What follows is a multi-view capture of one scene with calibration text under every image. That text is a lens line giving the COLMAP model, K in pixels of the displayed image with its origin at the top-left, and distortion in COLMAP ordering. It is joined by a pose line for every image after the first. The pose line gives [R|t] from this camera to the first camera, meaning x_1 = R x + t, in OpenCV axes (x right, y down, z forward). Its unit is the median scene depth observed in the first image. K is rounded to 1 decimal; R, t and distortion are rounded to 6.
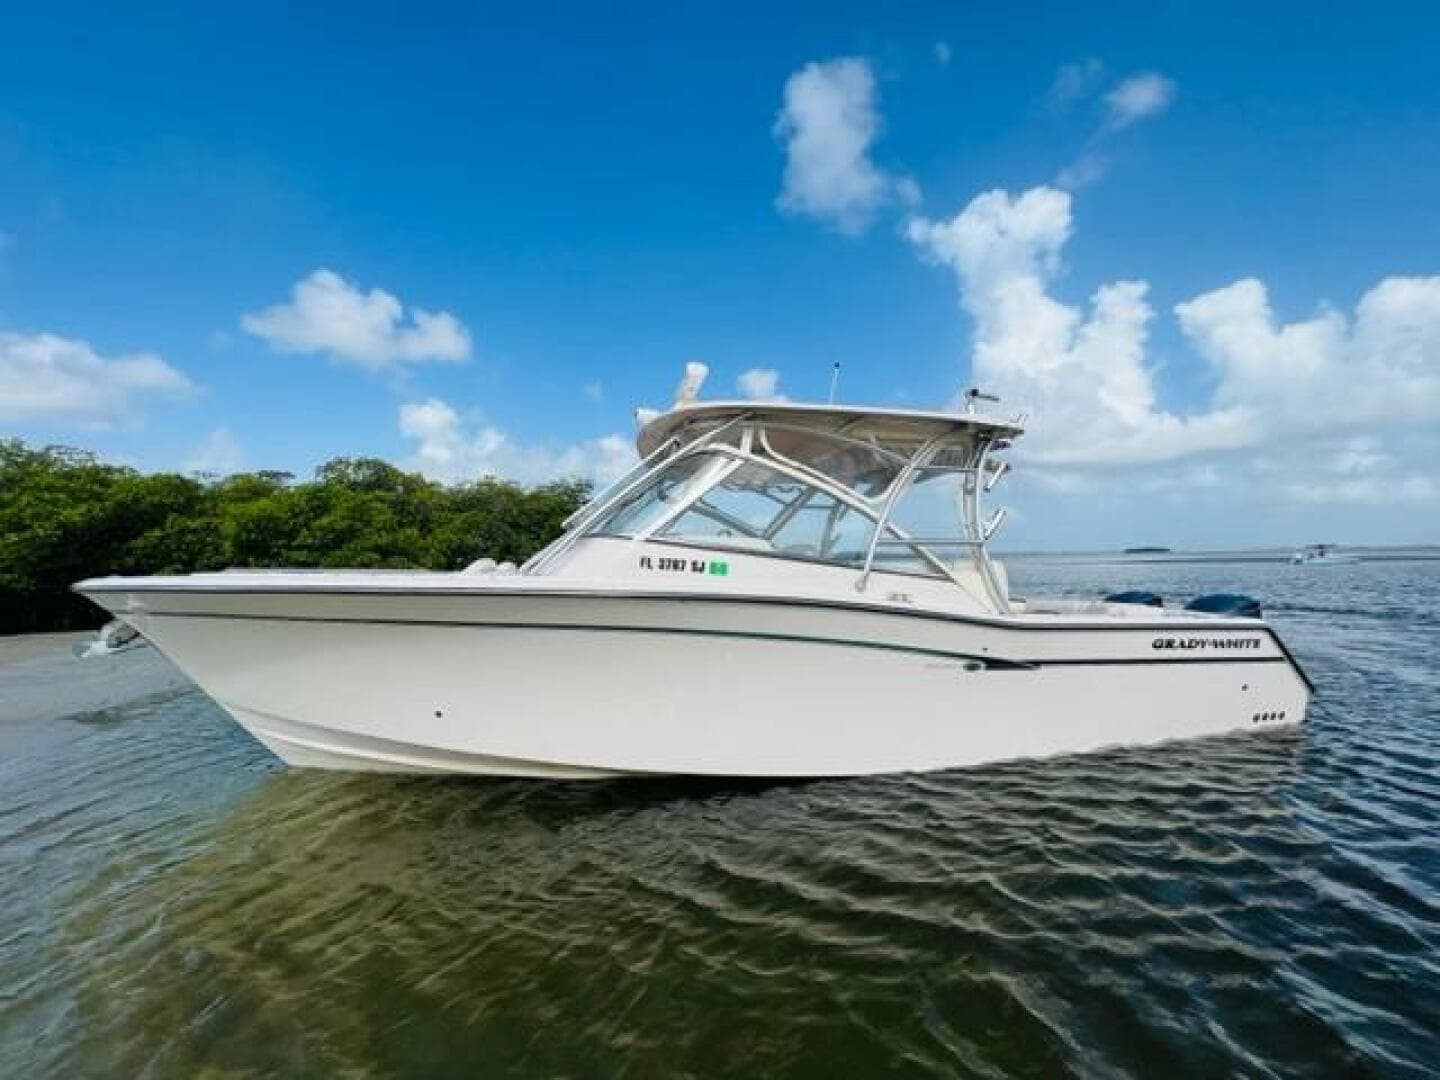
lens RADIAL K [[584.7, 0, 718.1], [0, 584.7, 527.0], [0, 0, 1]] dist [0.001565, -0.000584]
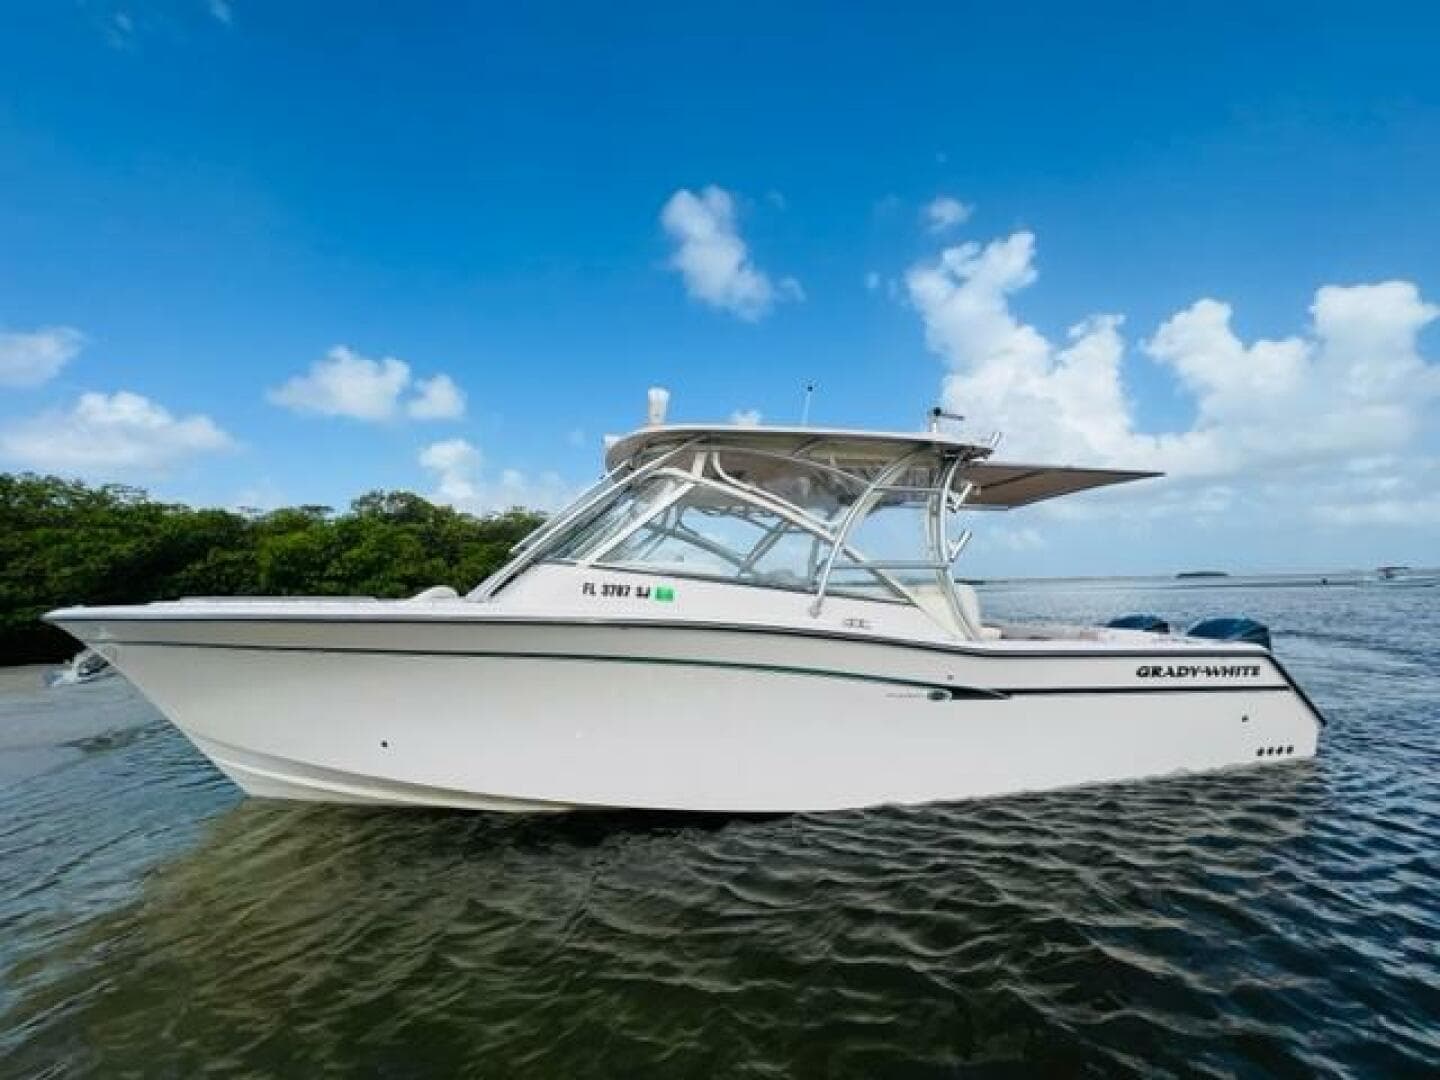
lens RADIAL K [[584.7, 0, 722.6], [0, 584.7, 529.2], [0, 0, 1]] dist [0.001565, -0.000584]
pose [[0.998959, -0.011941, -0.044032, 0.029179], [0.009978, 0.998958, -0.044535, 0.001383], [0.044518, 0.044049, 0.998037, 0.004554]]
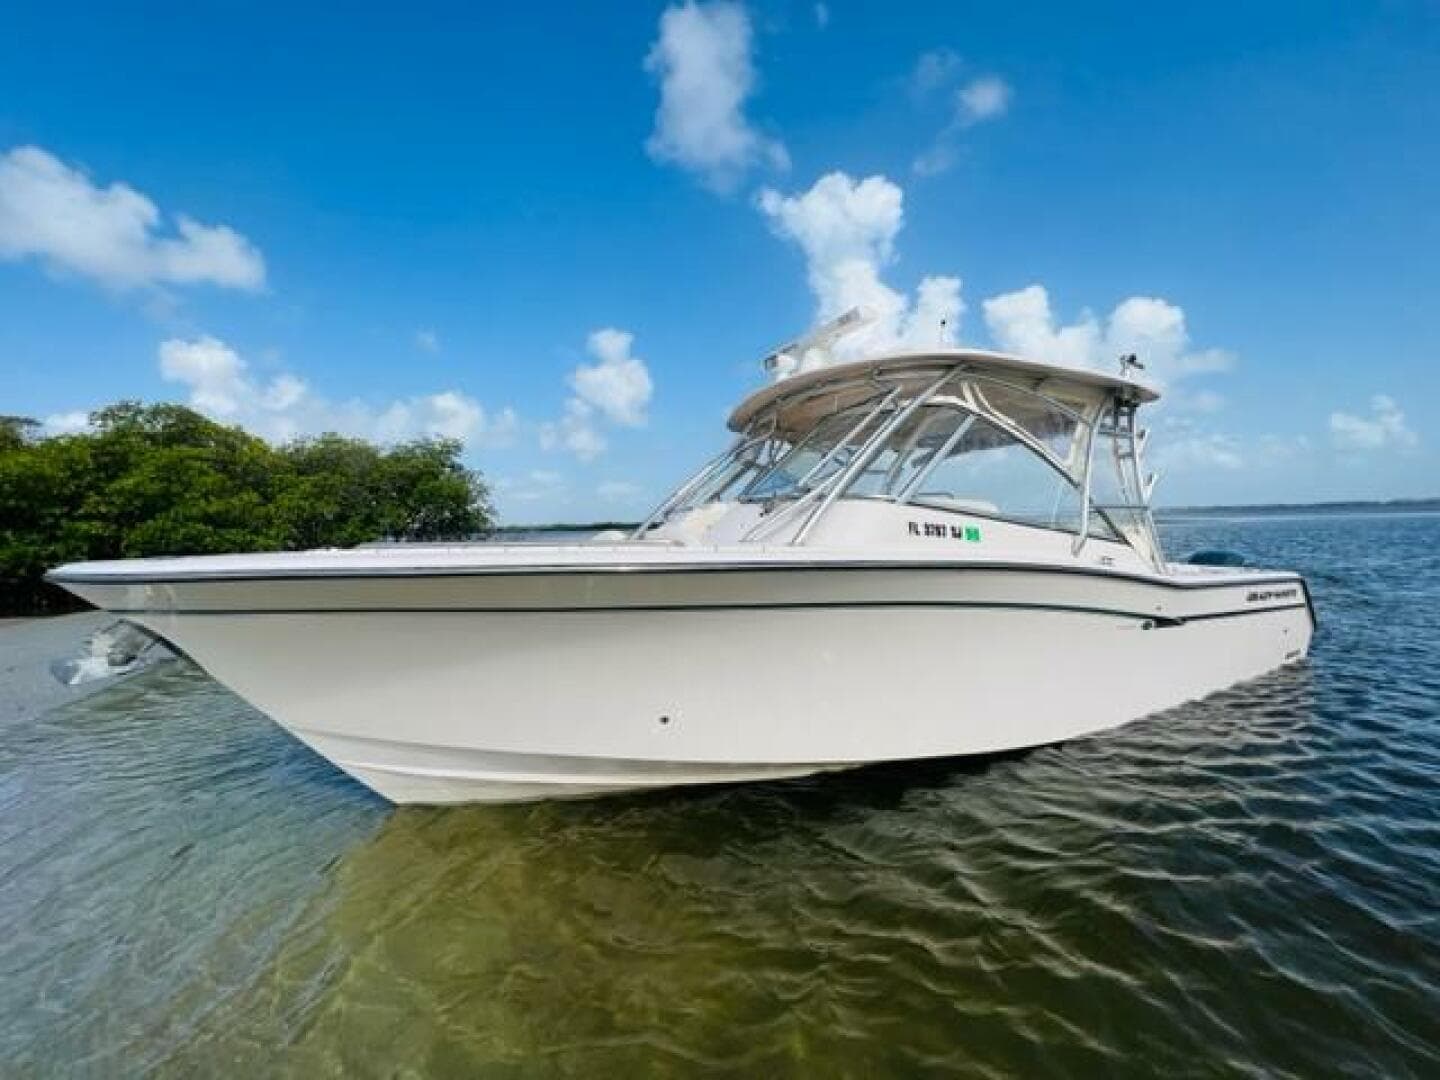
lens RADIAL K [[584.7, 0, 717.7], [0, 584.7, 544.1], [0, 0, 1]] dist [0.001565, -0.000584]
pose [[0.964310, -0.016269, 0.264274, -0.127553], [-0.005542, 0.996651, 0.081579, 0.002899], [-0.264716, -0.080132, 0.960991, 0.047032]]
